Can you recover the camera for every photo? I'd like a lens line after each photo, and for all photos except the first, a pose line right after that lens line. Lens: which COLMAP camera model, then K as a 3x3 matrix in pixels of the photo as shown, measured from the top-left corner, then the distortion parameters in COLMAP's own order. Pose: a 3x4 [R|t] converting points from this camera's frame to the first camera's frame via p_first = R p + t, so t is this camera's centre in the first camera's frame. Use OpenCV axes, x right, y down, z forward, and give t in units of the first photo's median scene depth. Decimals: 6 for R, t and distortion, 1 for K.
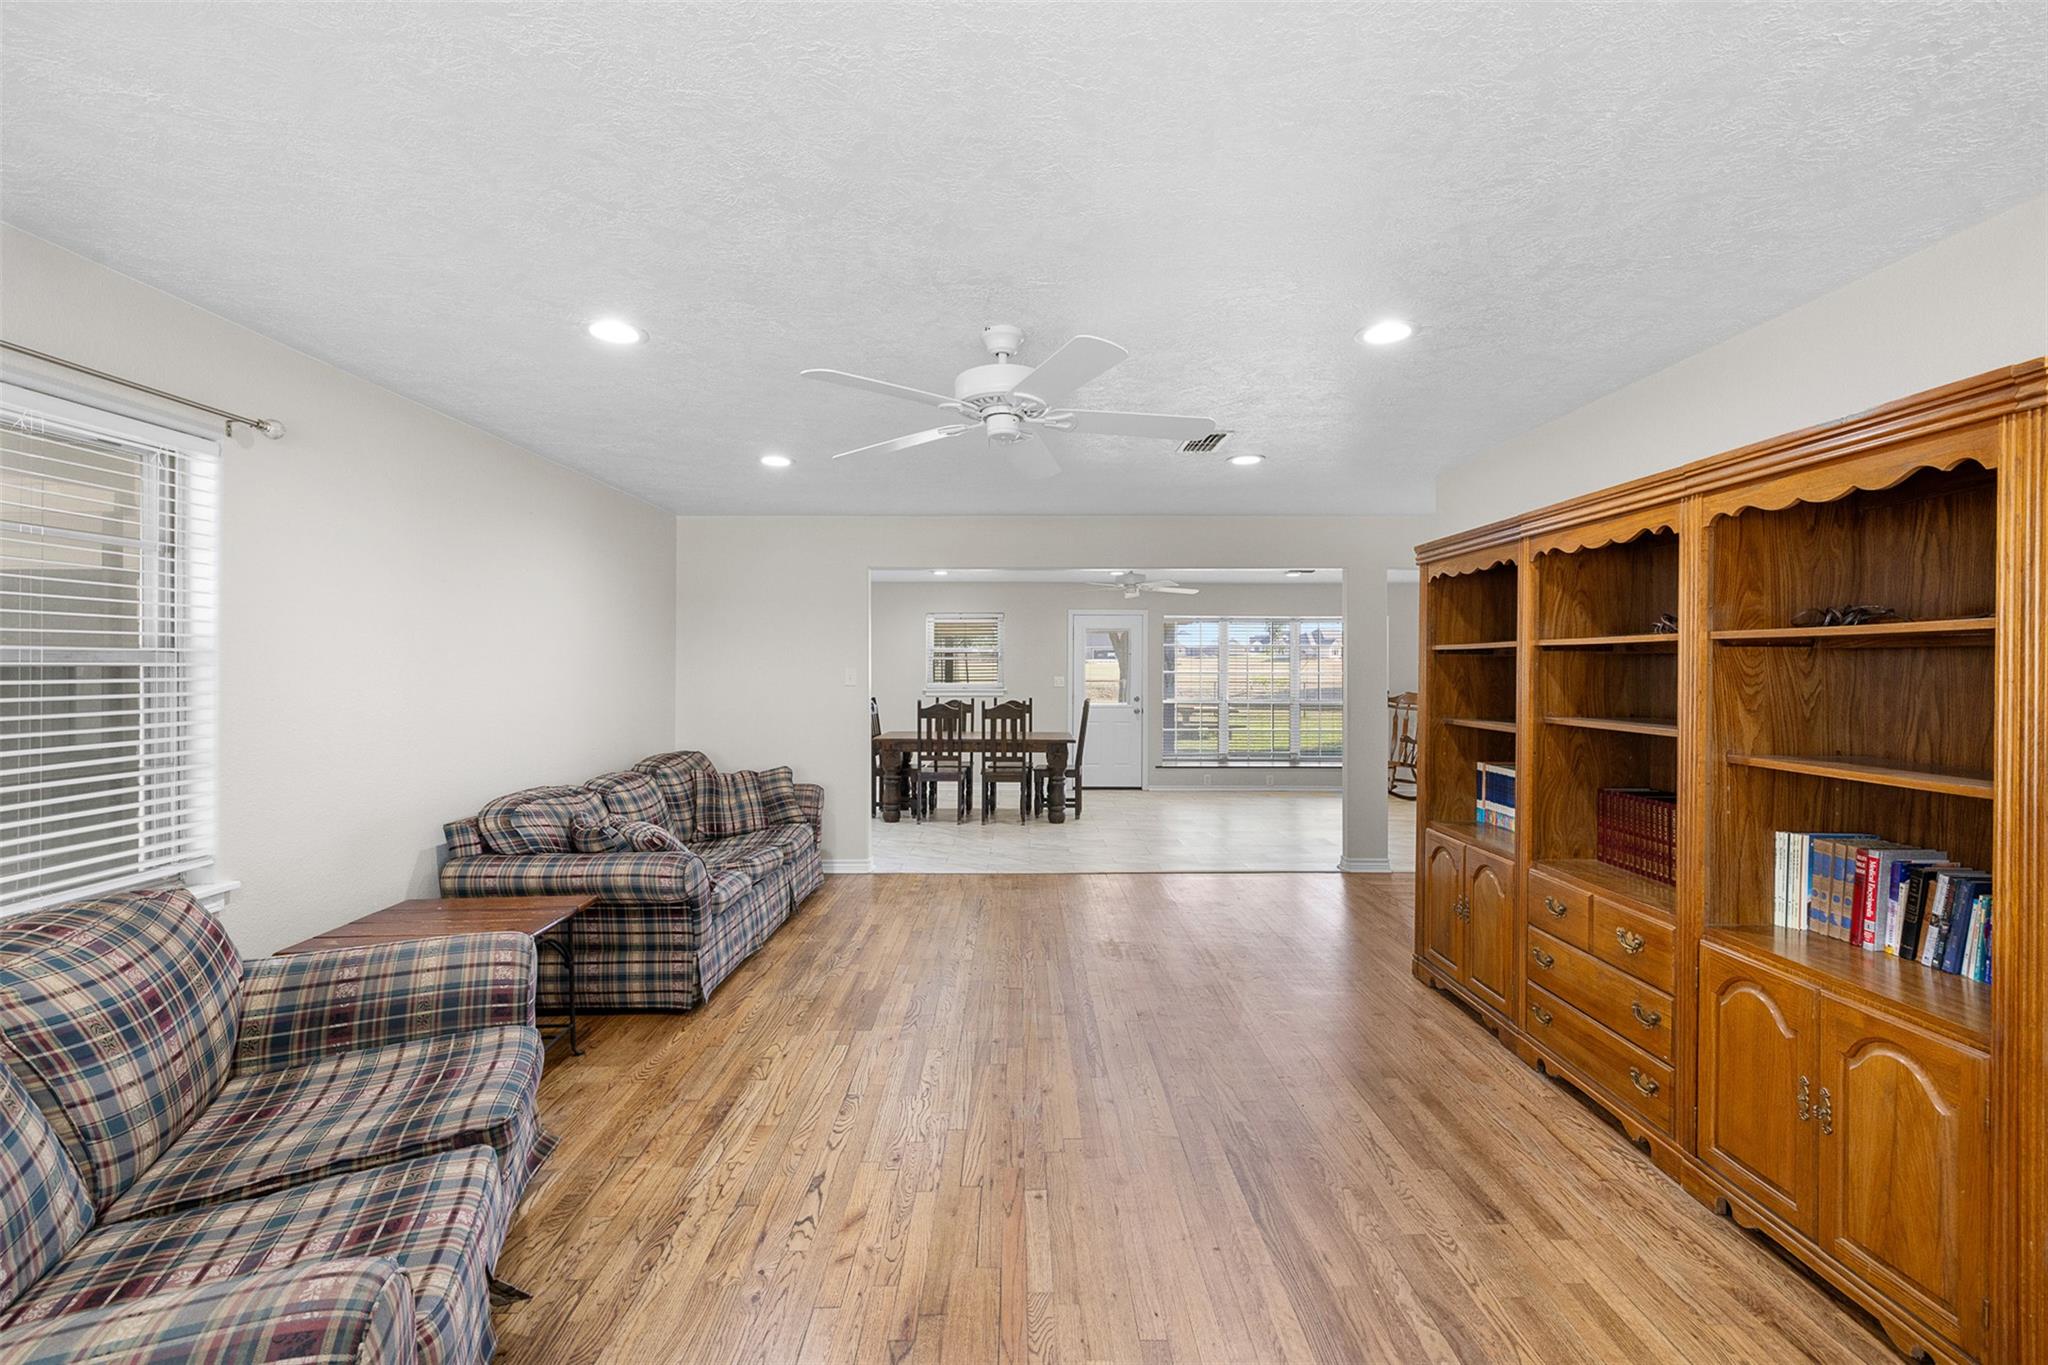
lens RADIAL K [[871.8, 0, 1026.6], [0, 871.8, 673.4], [0, 0, 1]] dist [0.001142, 0.000024]
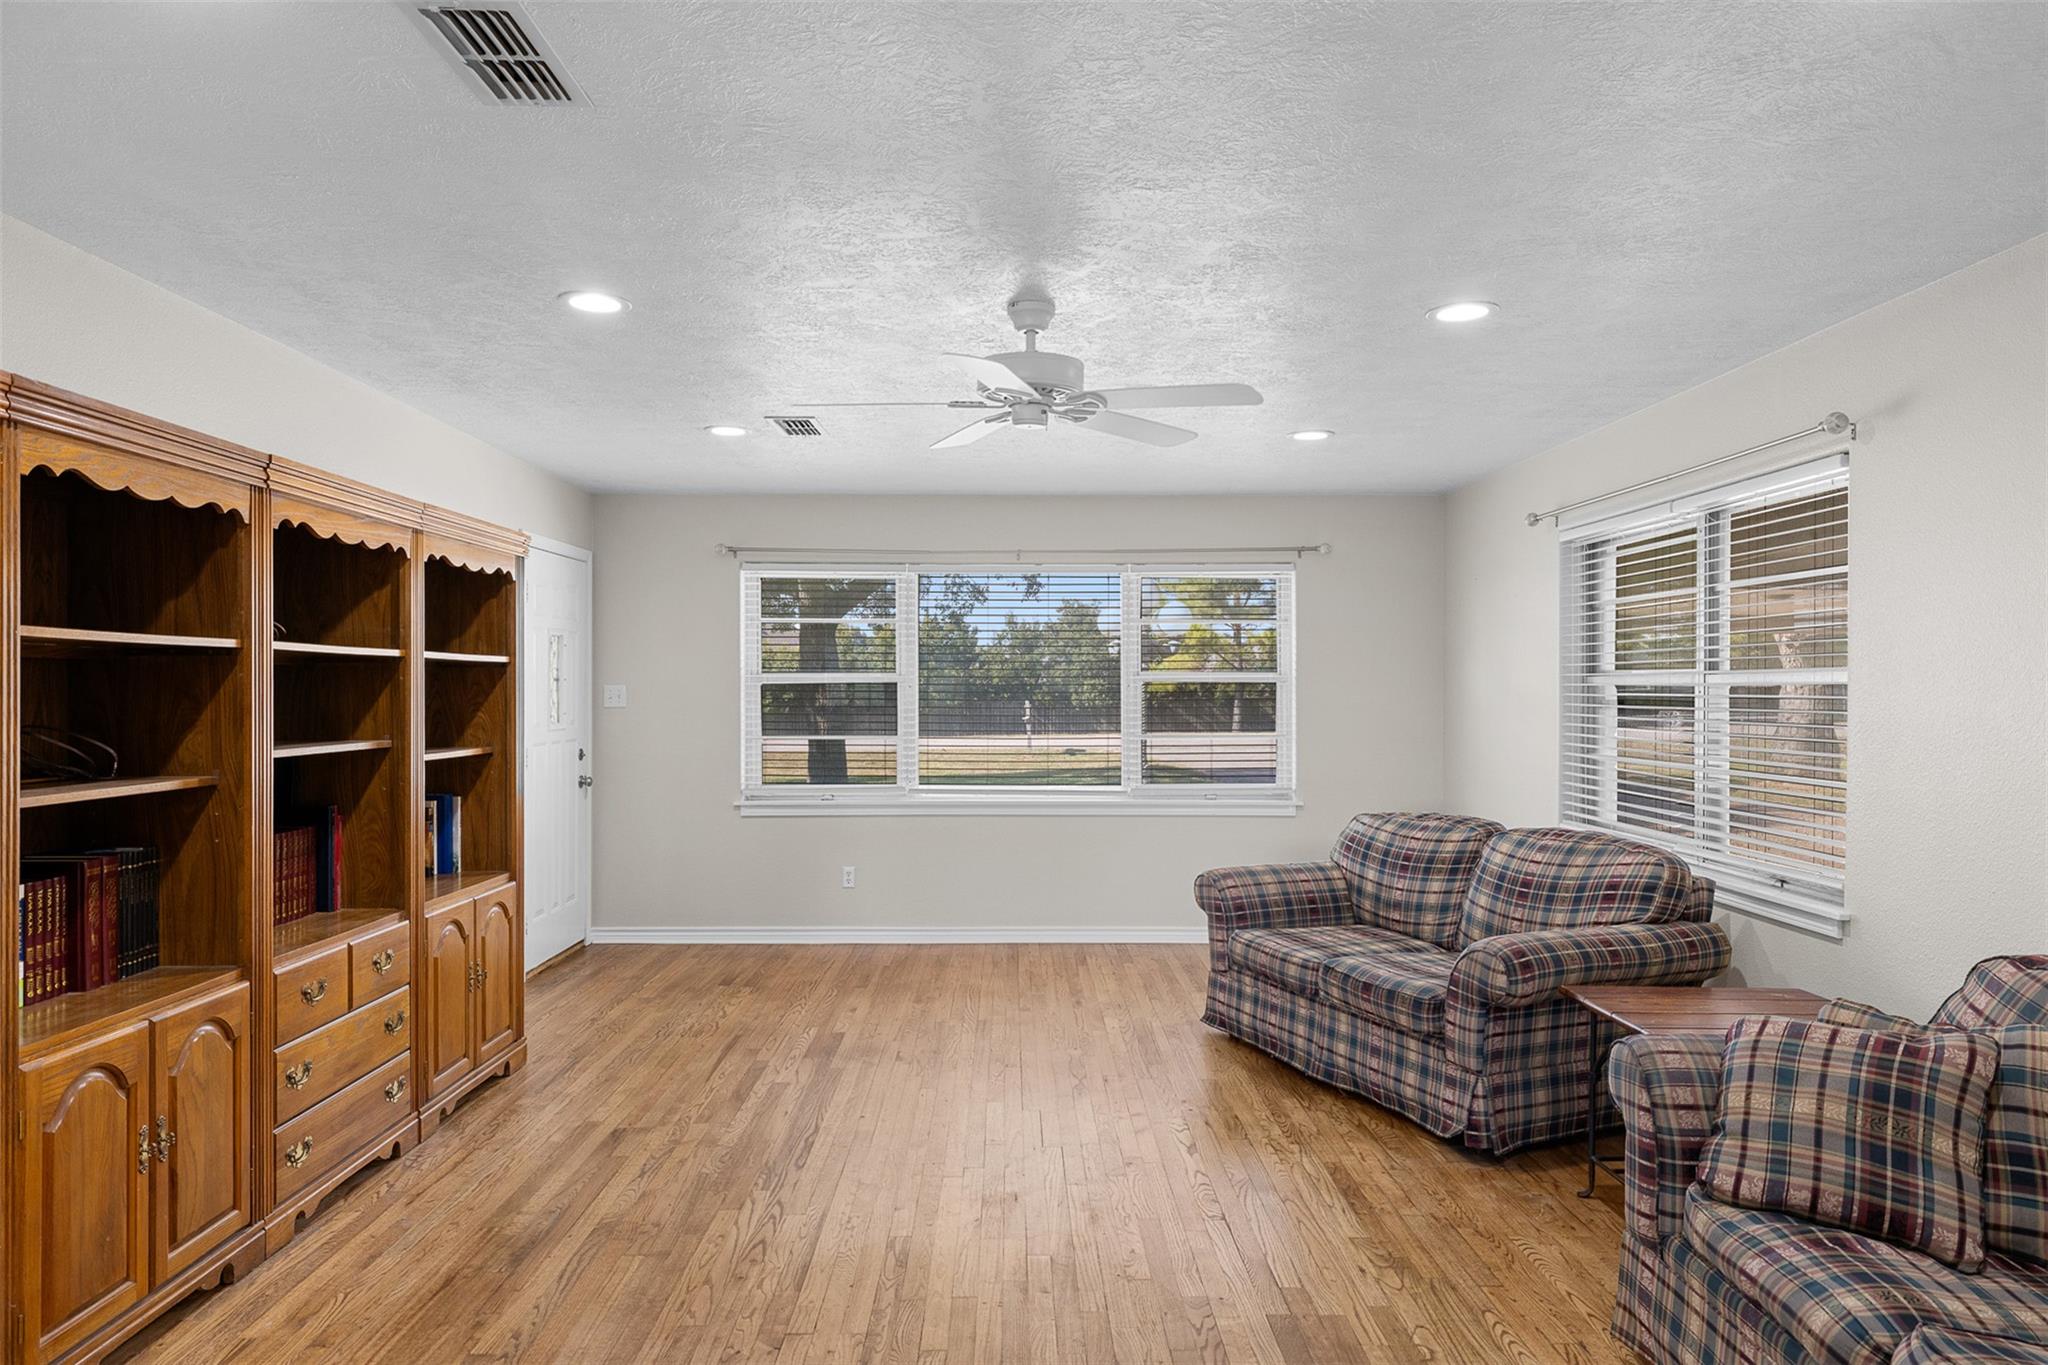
lens RADIAL K [[1254.2, 0, 1026.1], [0, 1254.2, 687.3], [0, 0, 1]] dist [-0.003602, -0.000201]
pose [[-0.999958, -0.003379, -0.008547, -0.011186], [-0.003426, 0.999979, 0.005455, -0.008305], [0.008528, 0.005484, -0.999949, 2.088448]]
